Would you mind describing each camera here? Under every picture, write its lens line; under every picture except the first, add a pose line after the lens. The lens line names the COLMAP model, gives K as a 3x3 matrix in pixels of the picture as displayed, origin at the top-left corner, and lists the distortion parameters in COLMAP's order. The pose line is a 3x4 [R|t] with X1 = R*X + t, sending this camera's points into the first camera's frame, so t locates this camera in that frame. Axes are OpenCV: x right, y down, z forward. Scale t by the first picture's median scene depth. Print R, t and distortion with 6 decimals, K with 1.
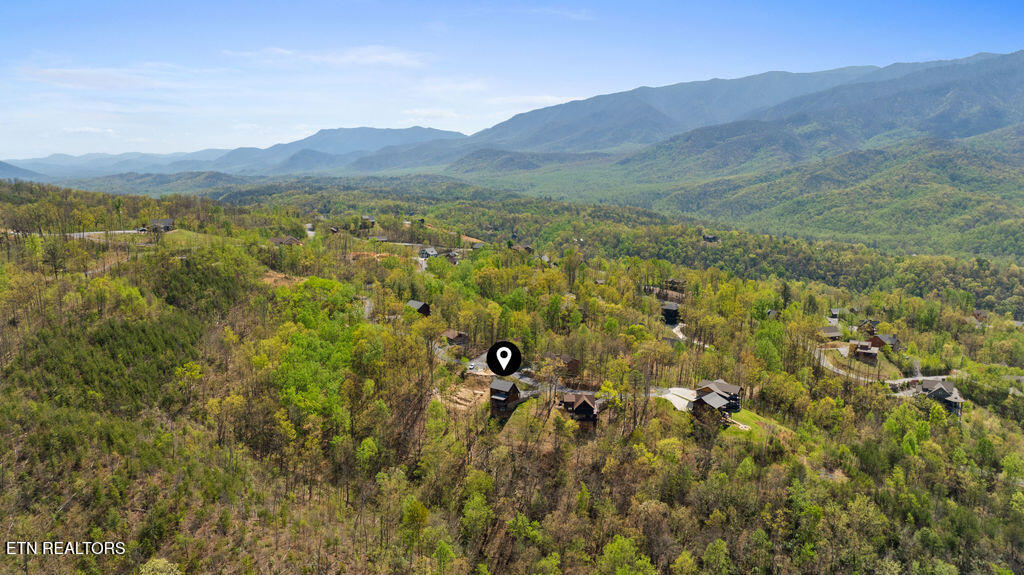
lens RADIAL K [[711.0, 0, 512.0], [0, 711.0, 287.5], [0, 0, 1]] dist [-0.036411, 0.003412]
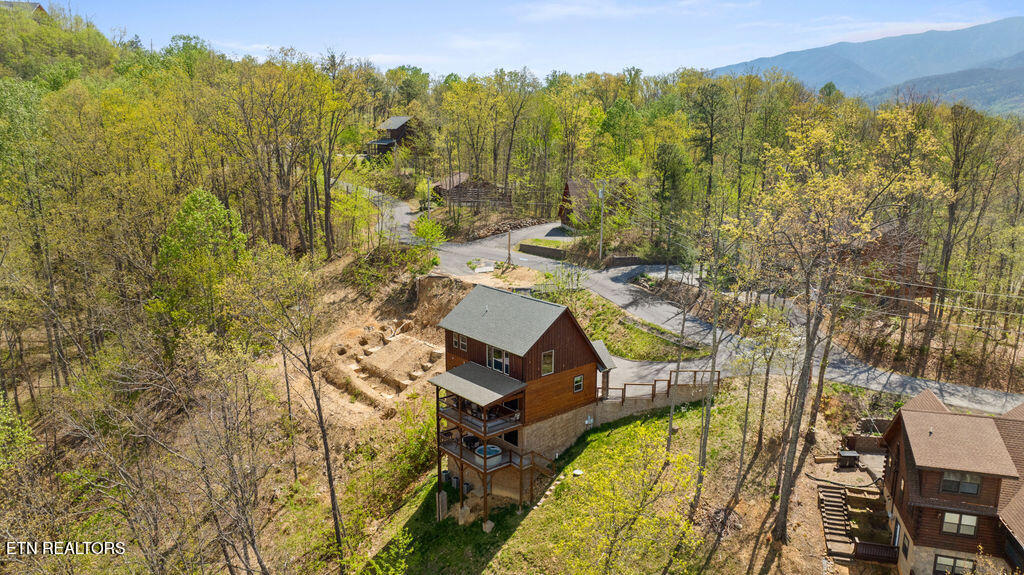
lens RADIAL K [[711.0, 0, 512.0], [0, 711.0, 287.5], [0, 0, 1]] dist [-0.036411, 0.003412]
pose [[0.972054, 0.061549, -0.226544, 0.026806], [-0.052564, 0.997581, 0.045484, 0.120464], [0.228796, -0.032305, 0.972938, 0.819464]]
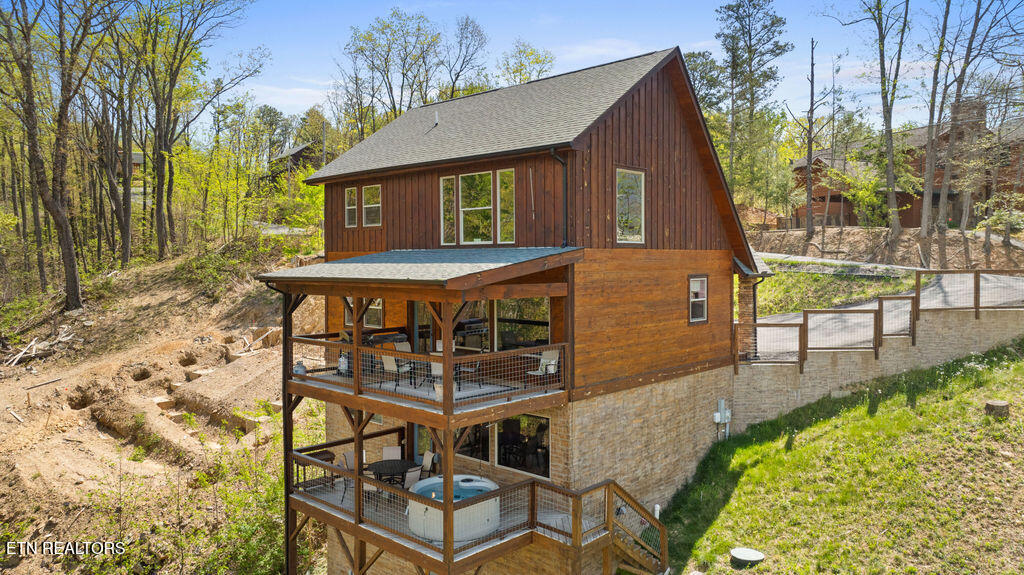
lens RADIAL K [[711.0, 0, 512.0], [0, 711.0, 287.5], [0, 0, 1]] dist [-0.036411, 0.003412]
pose [[0.992365, 0.010266, -0.122907, -0.004406], [-0.028831, 0.988229, -0.150242, 0.160398], [0.119917, 0.152639, 0.980980, 0.930767]]
